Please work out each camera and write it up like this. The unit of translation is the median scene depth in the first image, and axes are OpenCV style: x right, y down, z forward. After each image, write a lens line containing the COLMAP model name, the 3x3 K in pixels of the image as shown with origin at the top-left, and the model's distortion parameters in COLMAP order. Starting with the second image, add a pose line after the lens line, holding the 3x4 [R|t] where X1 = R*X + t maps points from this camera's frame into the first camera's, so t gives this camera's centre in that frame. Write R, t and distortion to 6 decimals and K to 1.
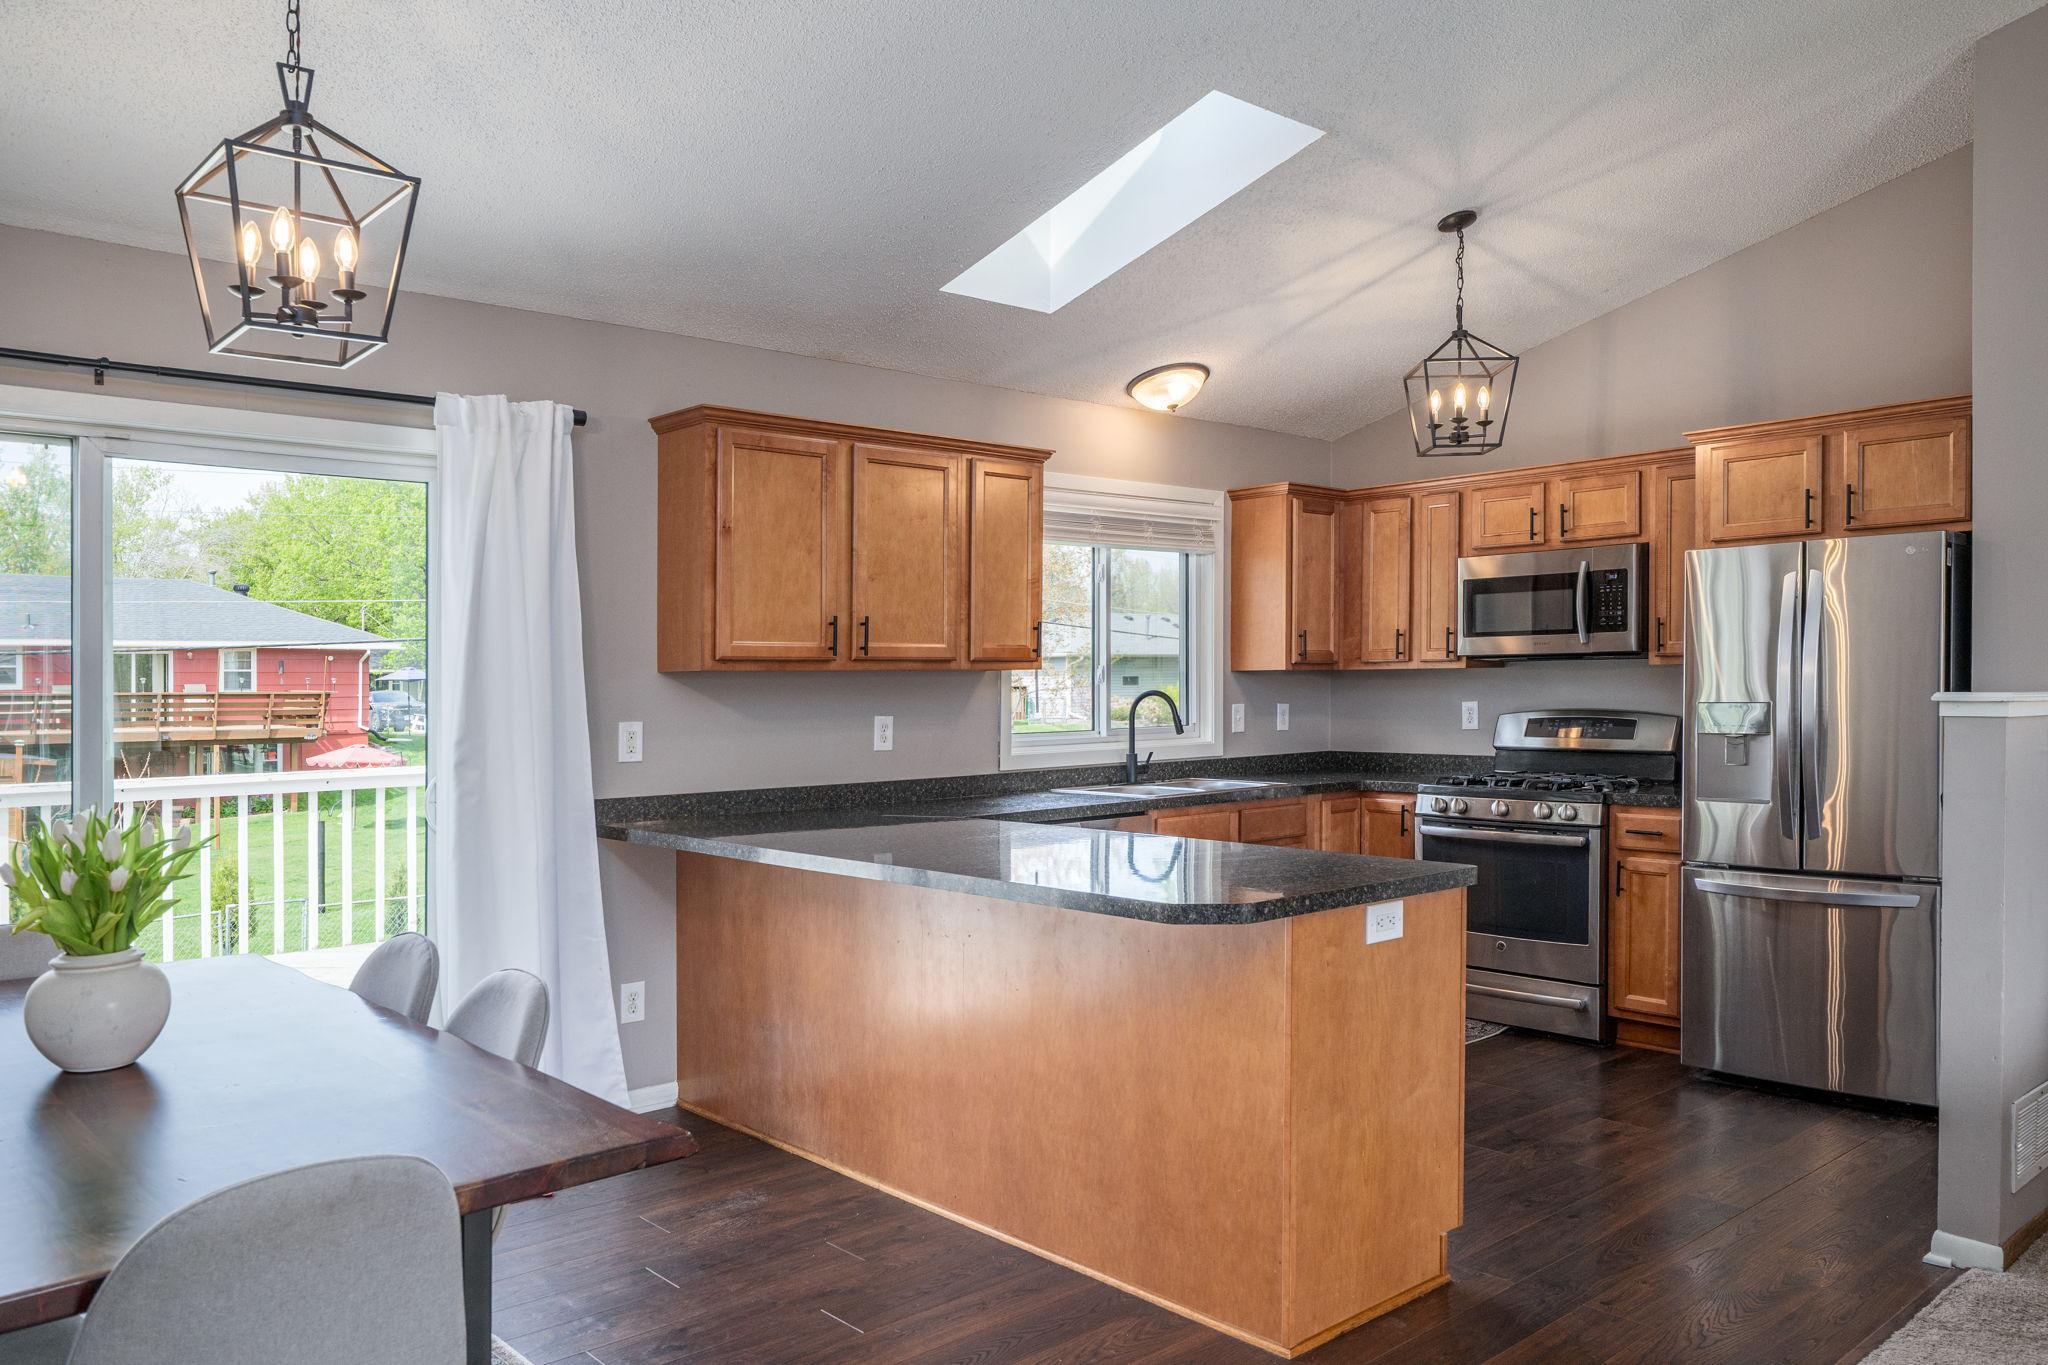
lens RADIAL K [[1462.6, 0, 1016.5], [0, 1462.6, 699.8], [0, 0, 1]] dist [0.006339, -0.002429]
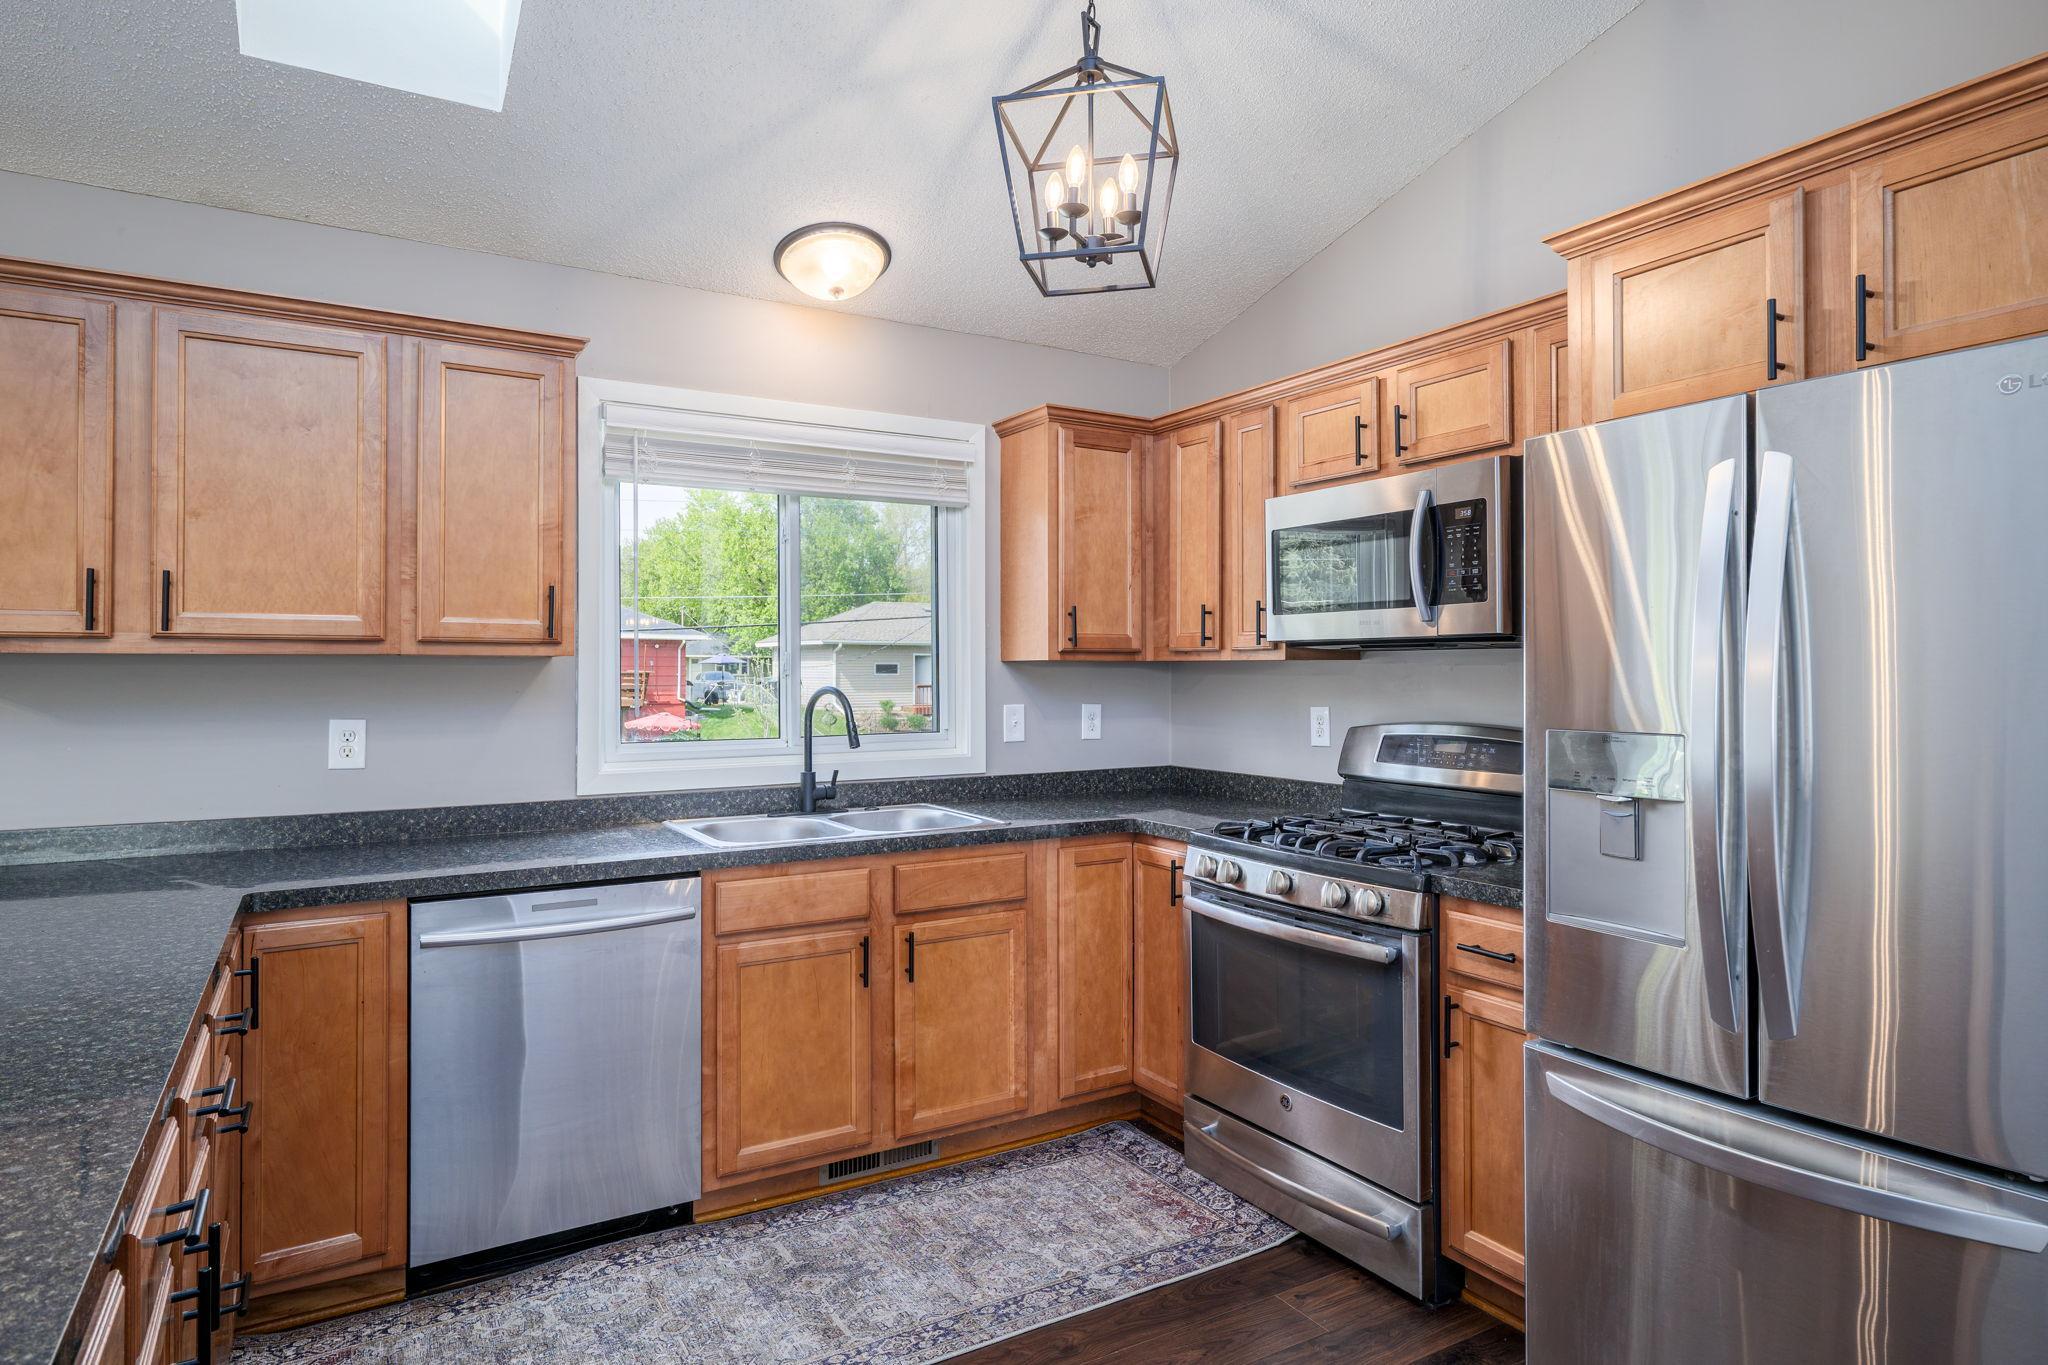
lens RADIAL K [[1141.0, 0, 1001.2], [0, 1141.0, 642.5], [0, 0, 1]] dist [0.007722, -0.001612]
pose [[0.981457, 0.006527, -0.191573, 0.312342], [-0.013210, 0.999347, -0.033627, -0.011248], [0.191229, 0.035534, 0.980902, 0.500364]]
